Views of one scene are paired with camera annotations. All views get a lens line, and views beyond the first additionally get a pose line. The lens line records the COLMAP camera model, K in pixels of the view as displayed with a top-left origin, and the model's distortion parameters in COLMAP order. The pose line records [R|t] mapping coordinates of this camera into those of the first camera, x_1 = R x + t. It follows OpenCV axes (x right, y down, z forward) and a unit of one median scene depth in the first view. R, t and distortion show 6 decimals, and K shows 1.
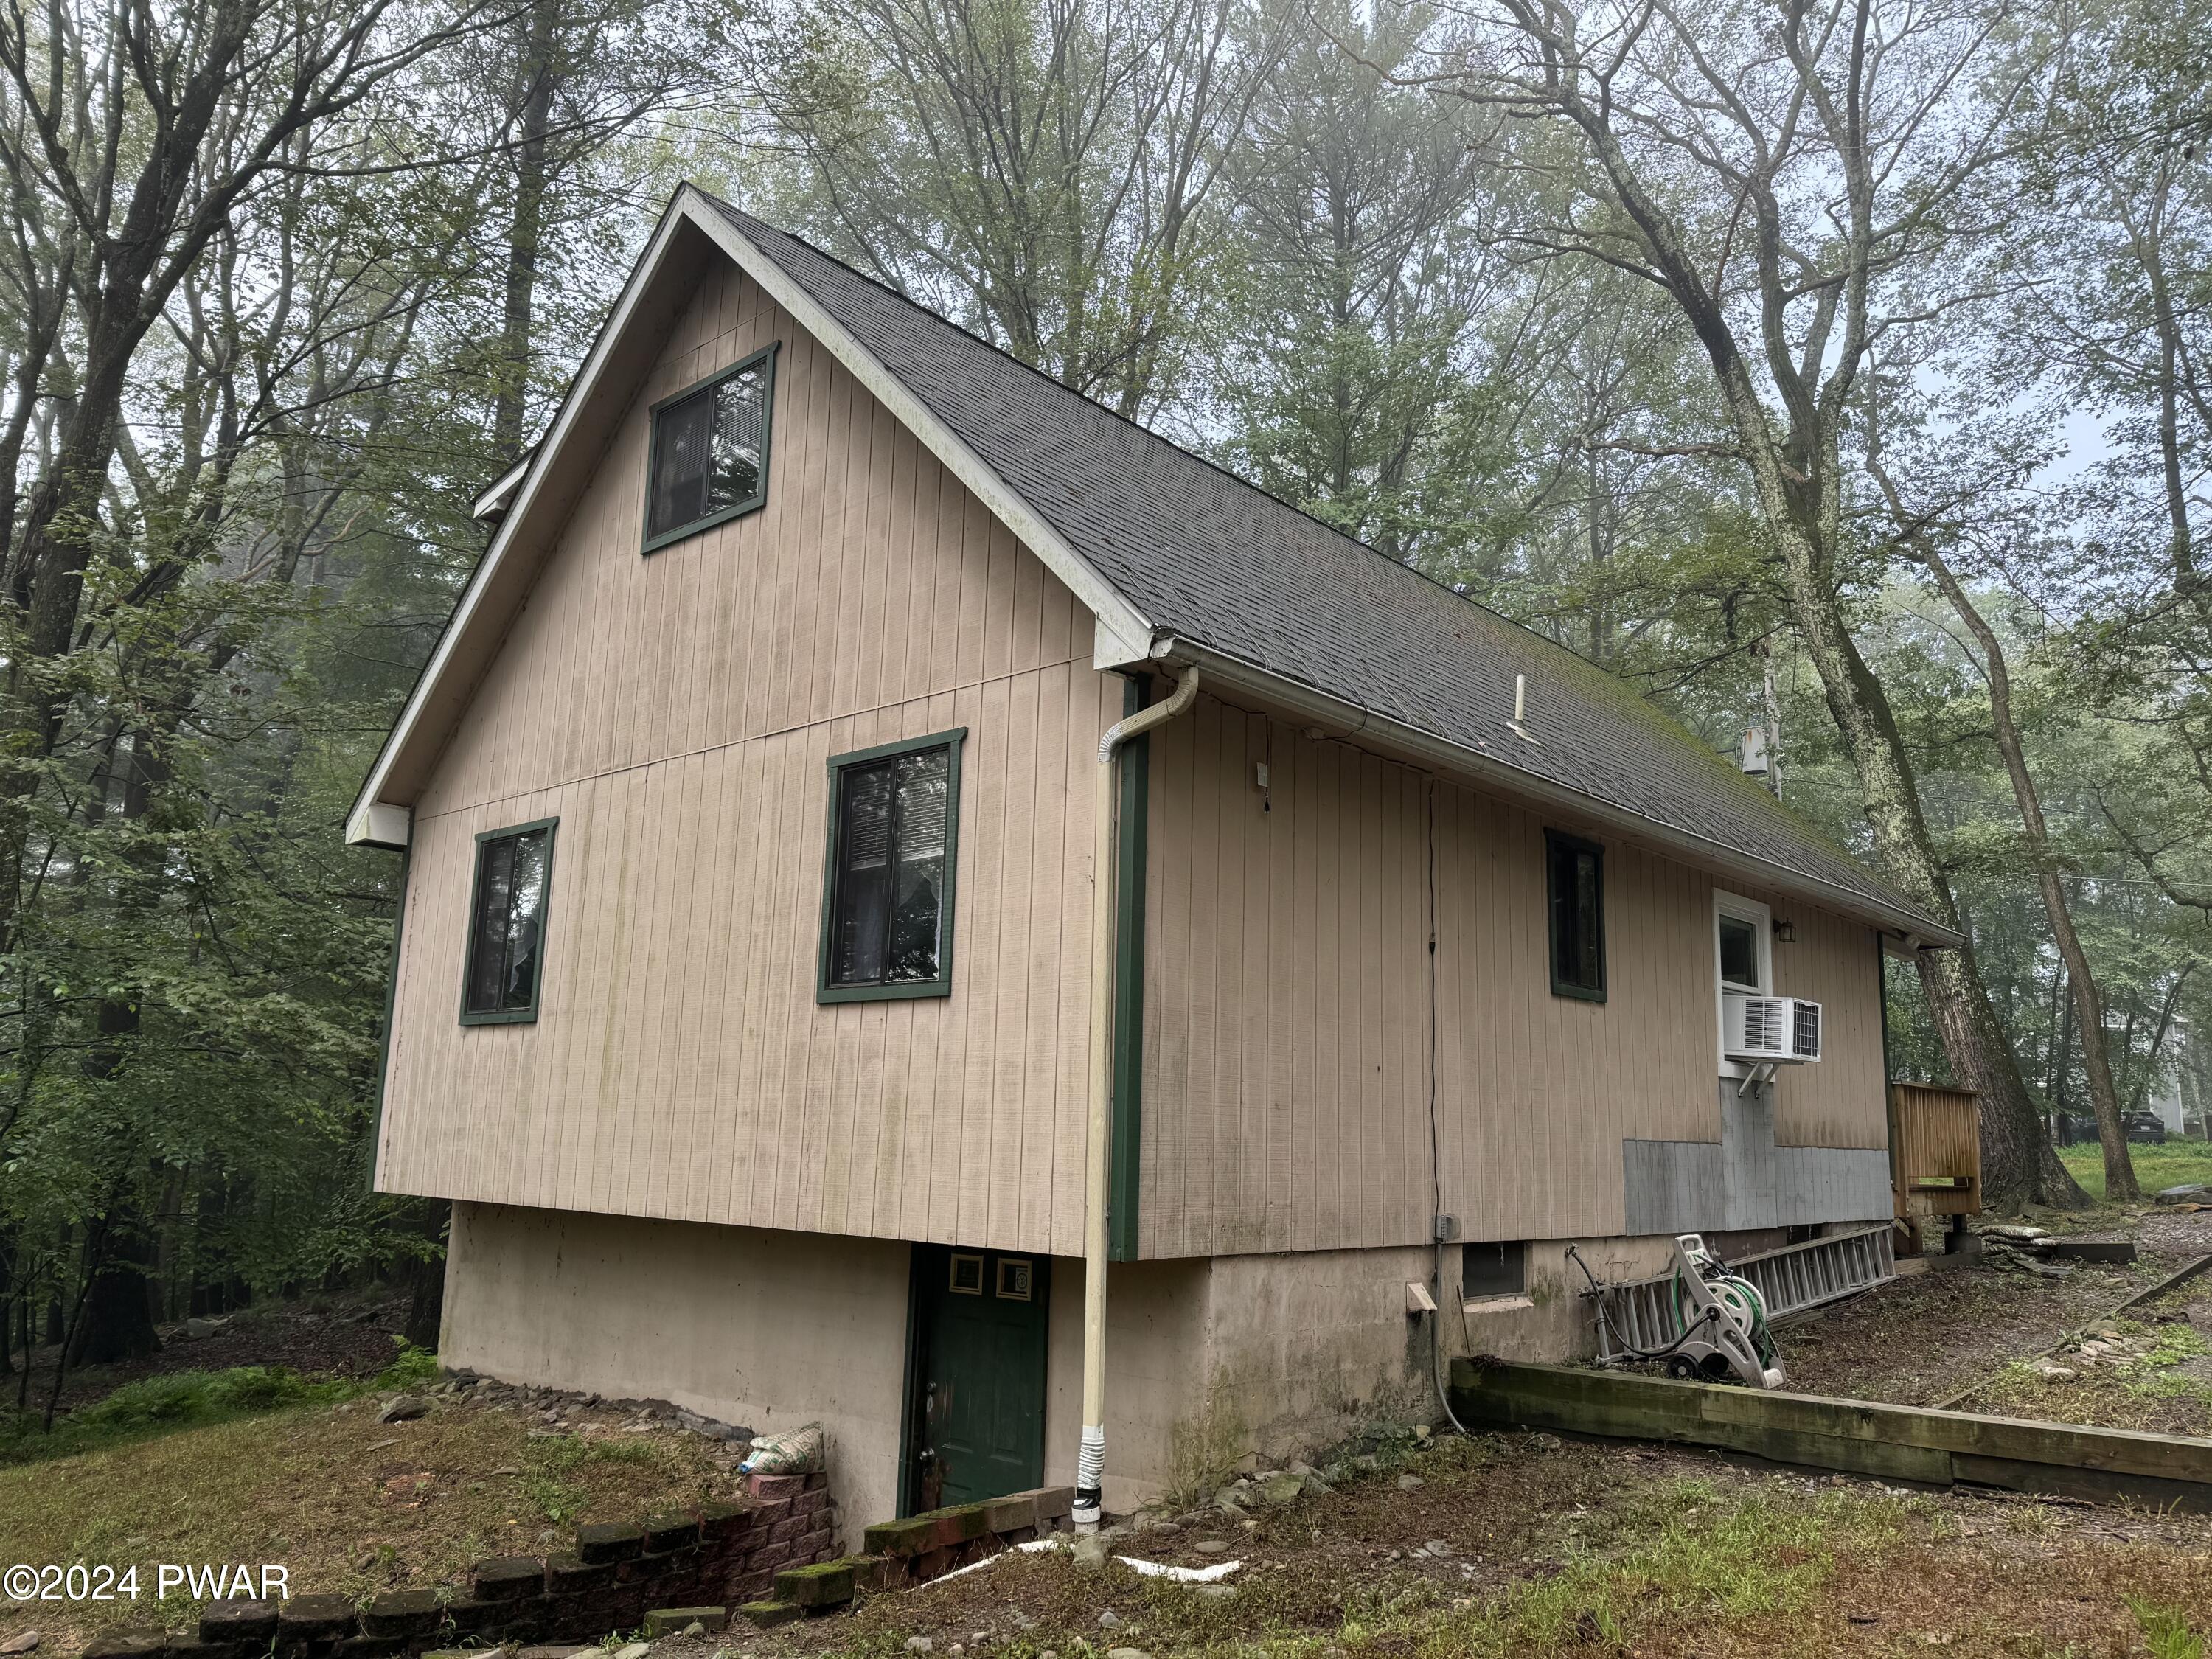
lens RADIAL K [[1614.3, 0, 1106.8], [0, 1614.3, 831.6], [0, 0, 1]] dist [0.005595, -0.000860]
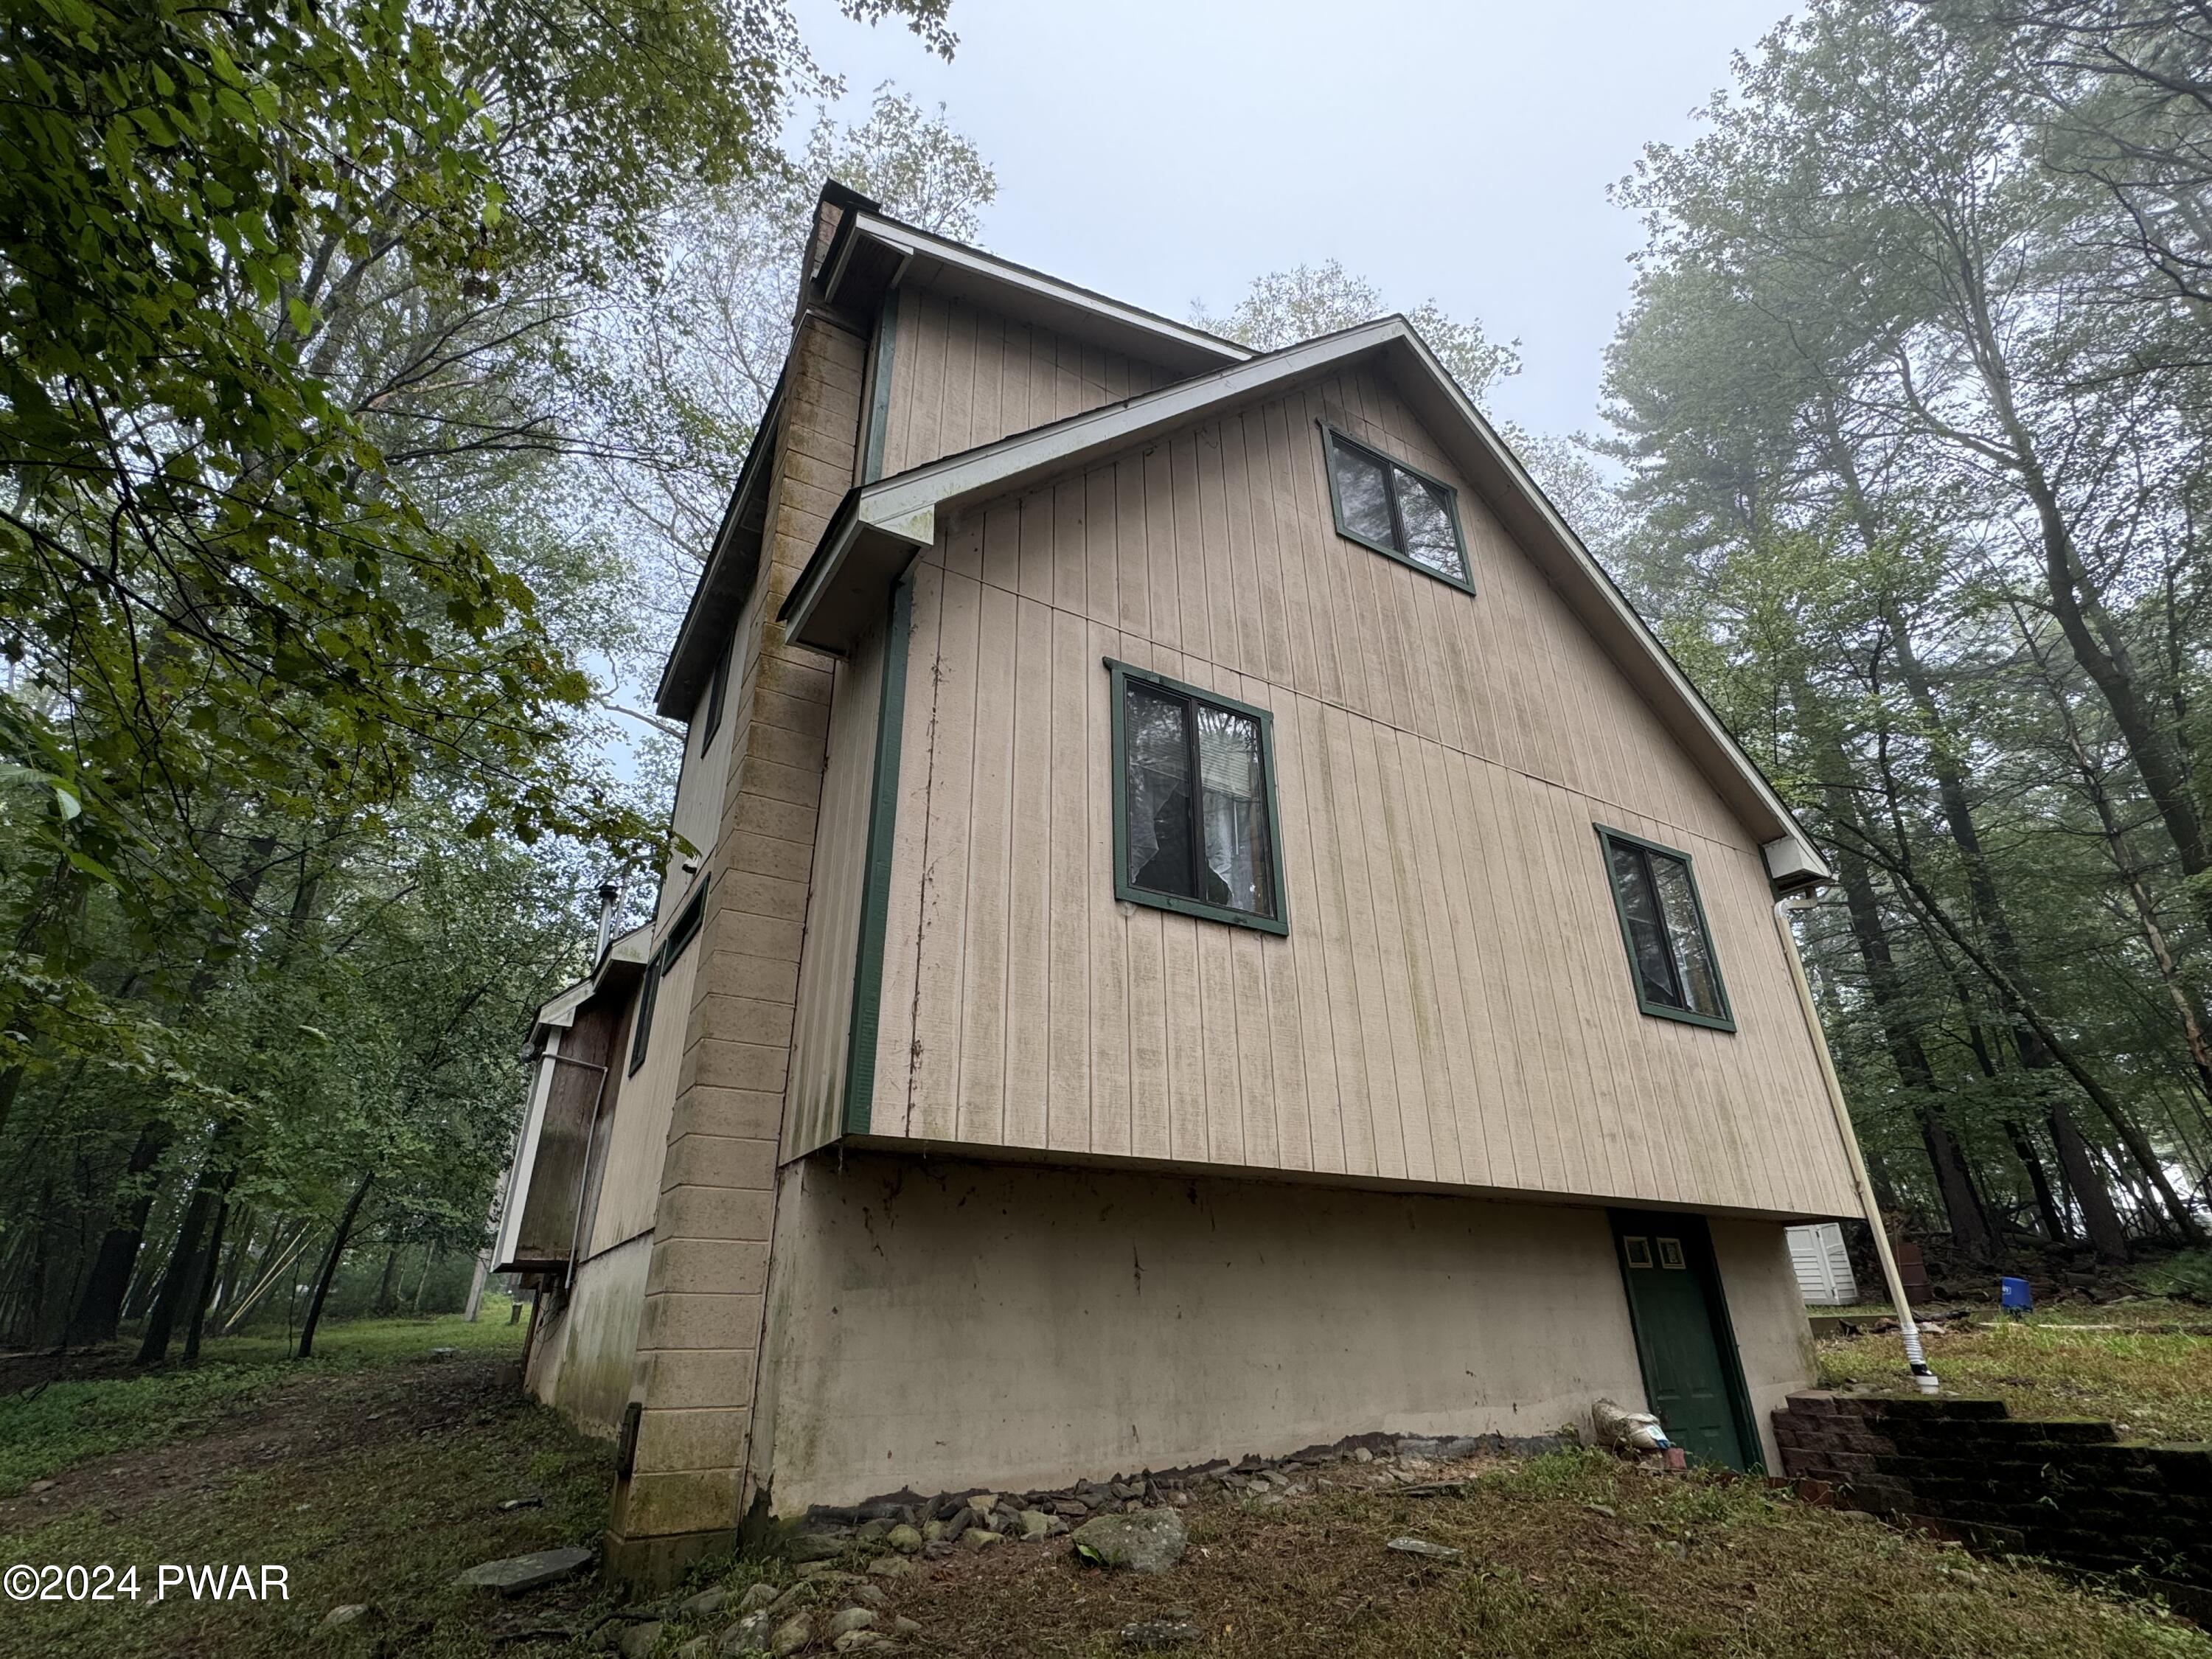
lens RADIAL K [[1079.7, 0, 1103.2], [0, 1079.7, 824.1], [0, 0, 1]] dist [-0.000843, -0.000331]
pose [[0.292385, 0.387263, 0.874379, -0.939870], [-0.166868, 0.920968, -0.352099, 0.291565], [-0.941630, -0.042957, 0.333899, 0.986977]]
